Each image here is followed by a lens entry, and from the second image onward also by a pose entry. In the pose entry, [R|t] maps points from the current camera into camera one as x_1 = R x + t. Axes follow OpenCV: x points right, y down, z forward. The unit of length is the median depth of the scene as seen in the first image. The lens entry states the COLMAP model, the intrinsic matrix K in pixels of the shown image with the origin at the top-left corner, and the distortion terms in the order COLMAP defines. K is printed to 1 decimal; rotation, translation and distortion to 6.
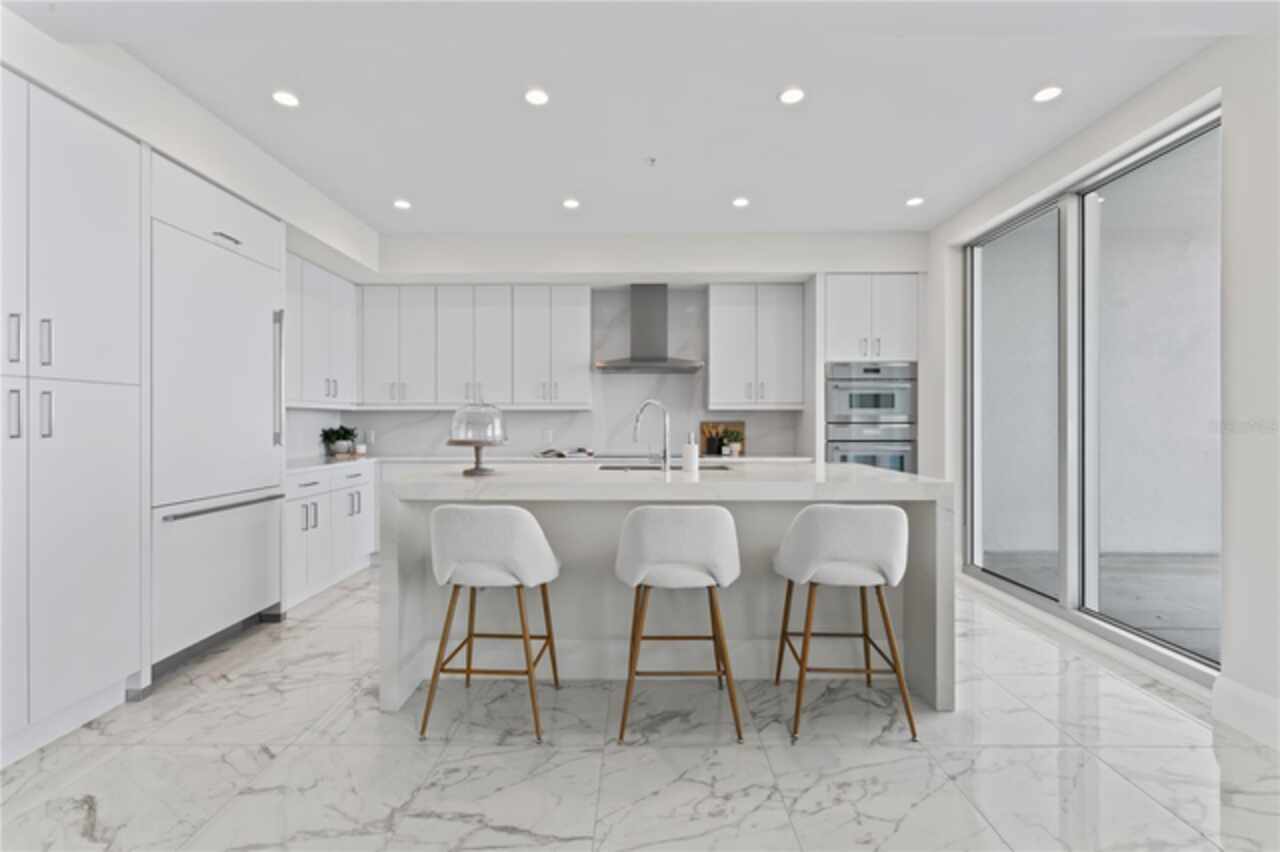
lens RADIAL K [[571.1, 0, 635.4], [0, 571.1, 421.2], [0, 0, 1]] dist [-0.000457, -0.000060]
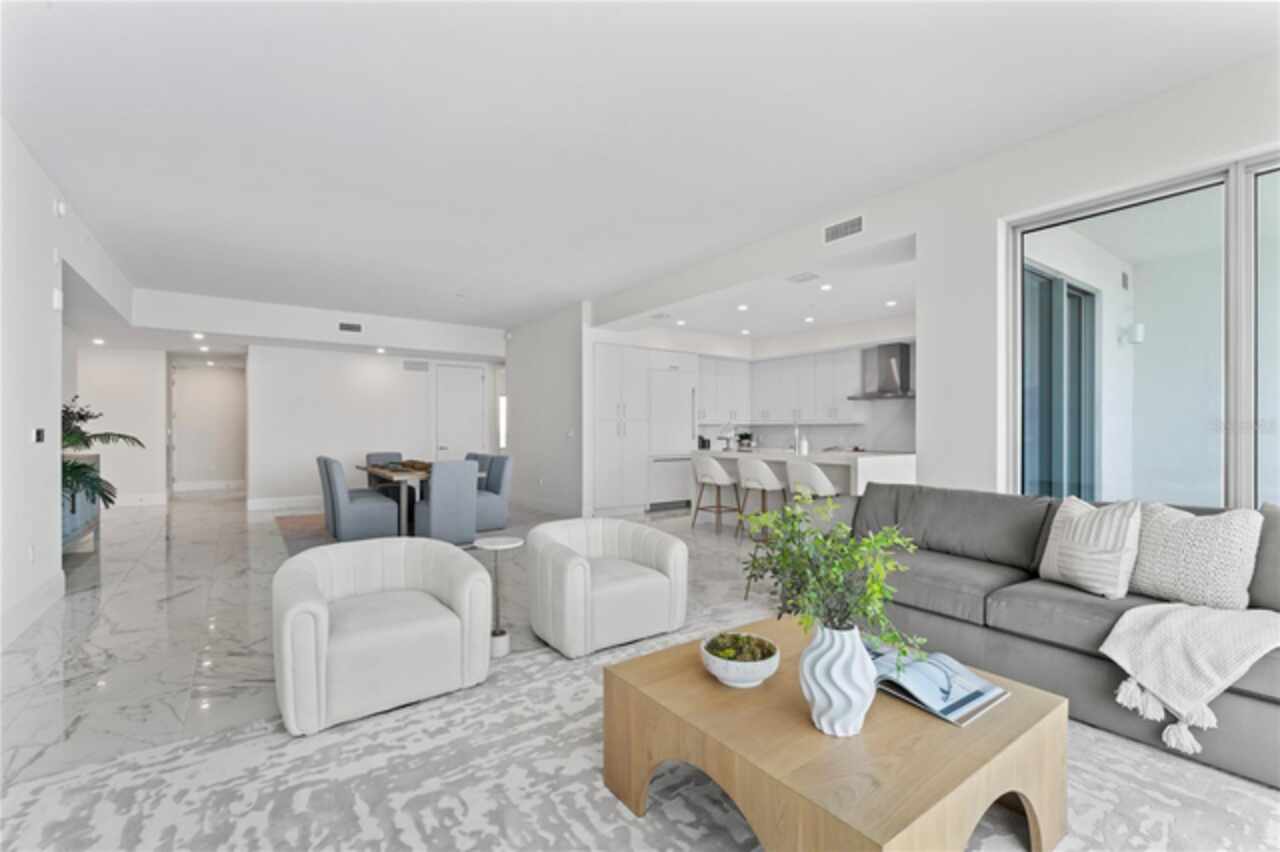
lens RADIAL K [[554.2, 0, 639.4], [0, 554.2, 432.5], [0, 0, 1]] dist [-0.003404, -0.000350]
pose [[0.589429, 0.005634, -0.807801, 0.885577], [0.000169, 0.999975, 0.007098, -0.005829], [0.807820, -0.004320, 0.589413, -0.489149]]
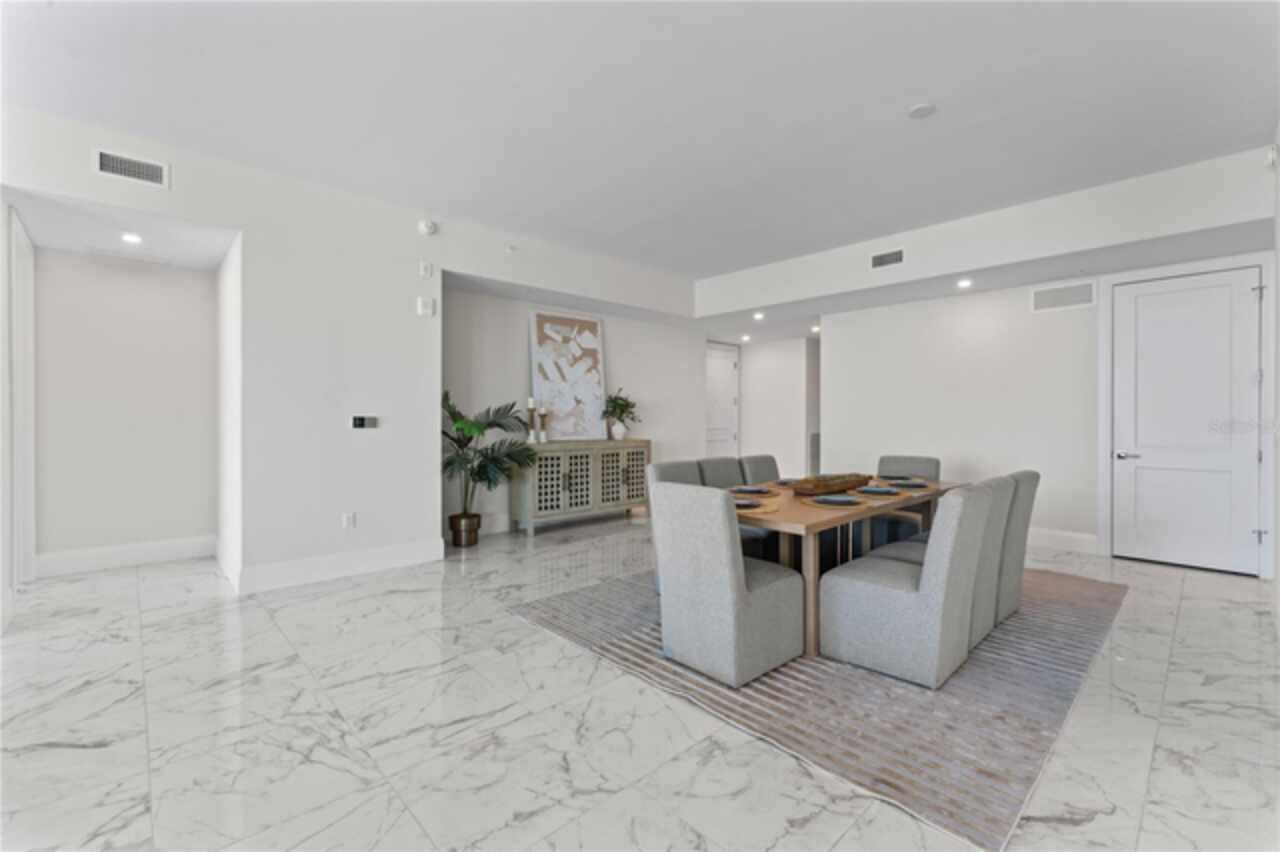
lens RADIAL K [[542.0, 0, 639.0], [0, 542.0, 421.2], [0, 0, 1]] dist [0.000493, 0.000018]
pose [[-0.722141, 0.005132, -0.691727, 0.098986], [0.002386, 0.999985, 0.004929, -0.001585], [0.691742, 0.001909, -0.722142, 0.223002]]
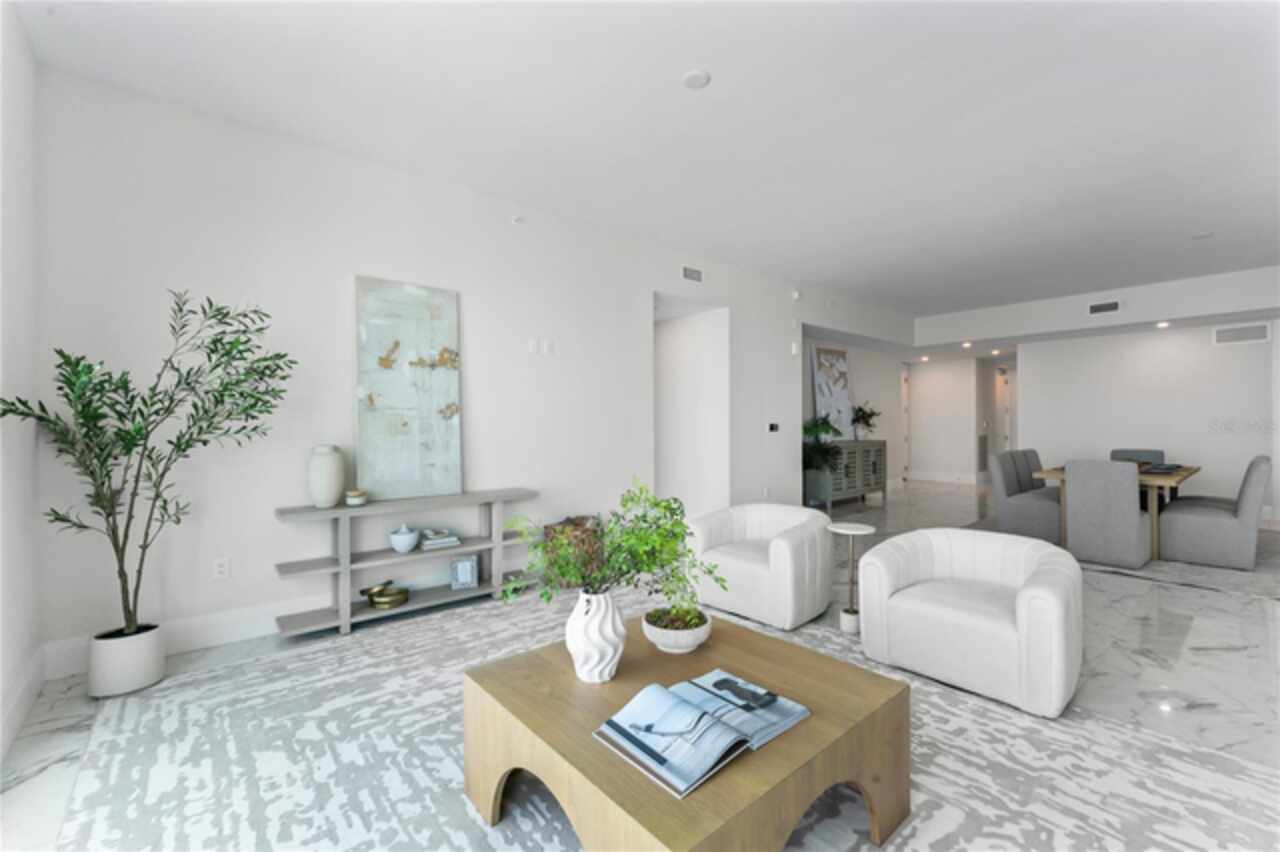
lens RADIAL K [[537.5, 0, 640.0], [0, 537.5, 426.0], [0, 0, 1]] dist [-0.000463, 0.000476]
pose [[-0.753477, 0.006317, -0.657444, 0.911253], [0.007207, 0.999973, 0.001349, -0.004120], [0.657435, -0.003721, -0.753502, 0.061151]]
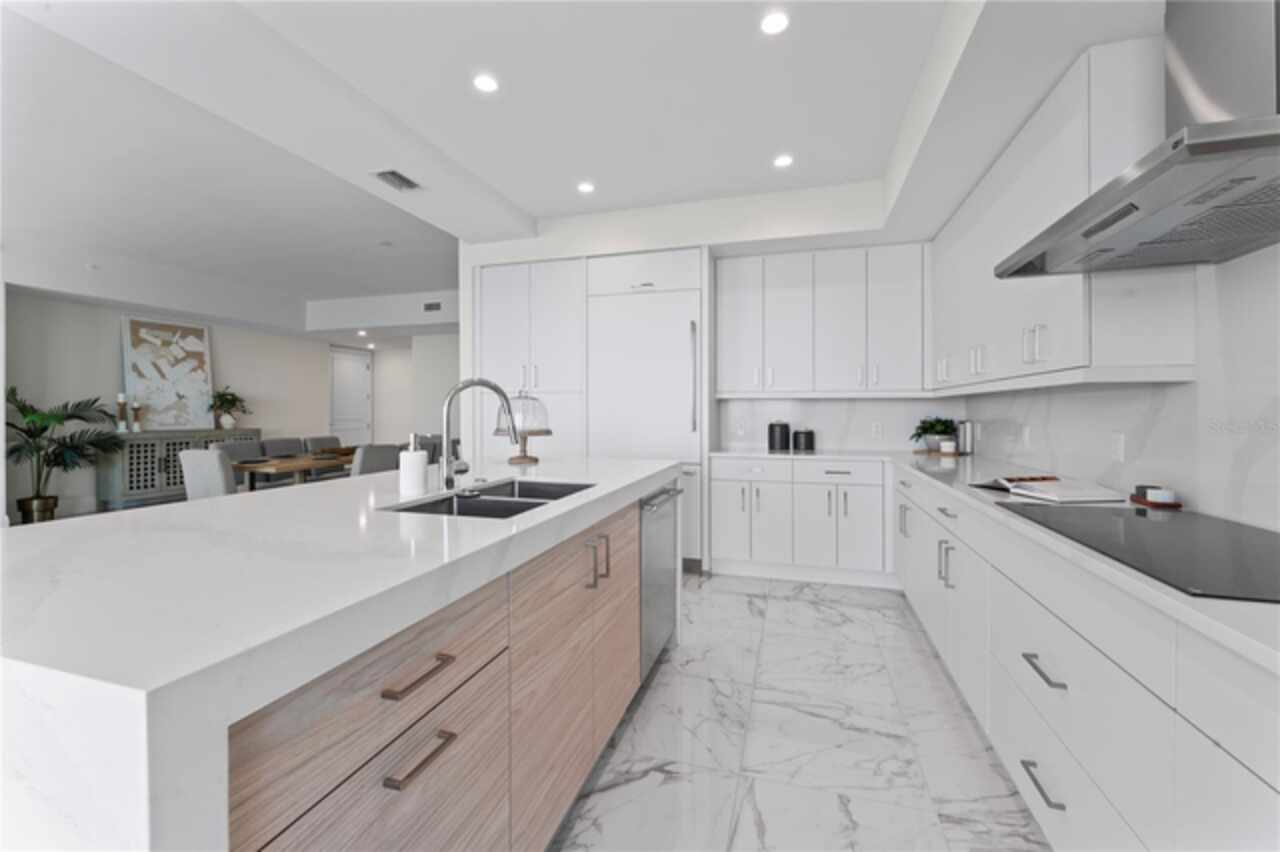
lens RADIAL K [[522.9, 0, 637.6], [0, 522.9, 412.2], [0, 0, 1]] dist [-0.000503, -0.000055]
pose [[-0.288359, 0.005767, -0.957505, 0.334913], [0.002548, 0.999983, 0.005256, -0.003720], [0.957519, -0.000925, -0.288369, 0.825627]]
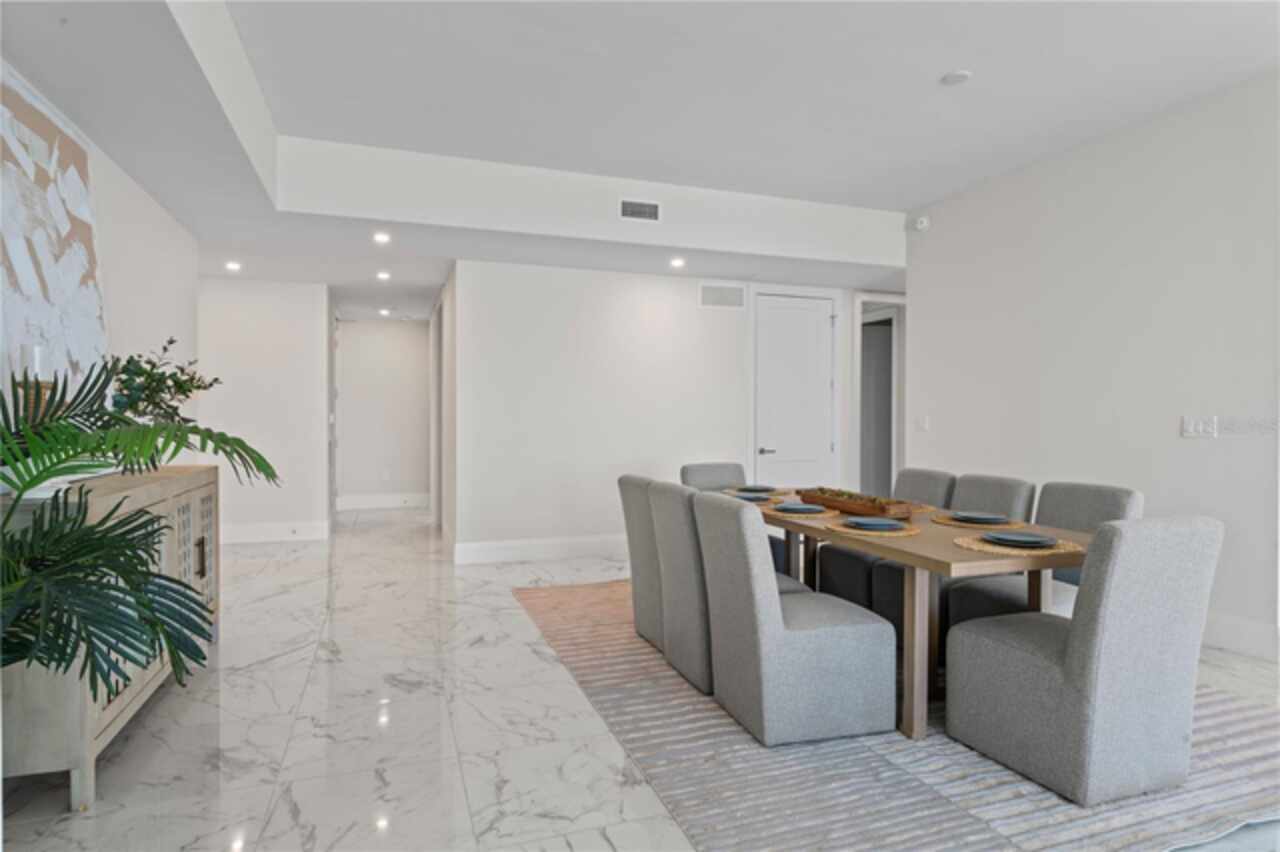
lens RADIAL K [[705.7, 0, 640.0], [0, 705.7, 426.0], [0, 0, 1]] dist [0.001926, 0.000262]
pose [[0.339533, 0.013278, -0.940500, 0.019817], [-0.001278, 0.999906, 0.013655, -0.001471], [0.940593, -0.003434, 0.339518, -0.569845]]
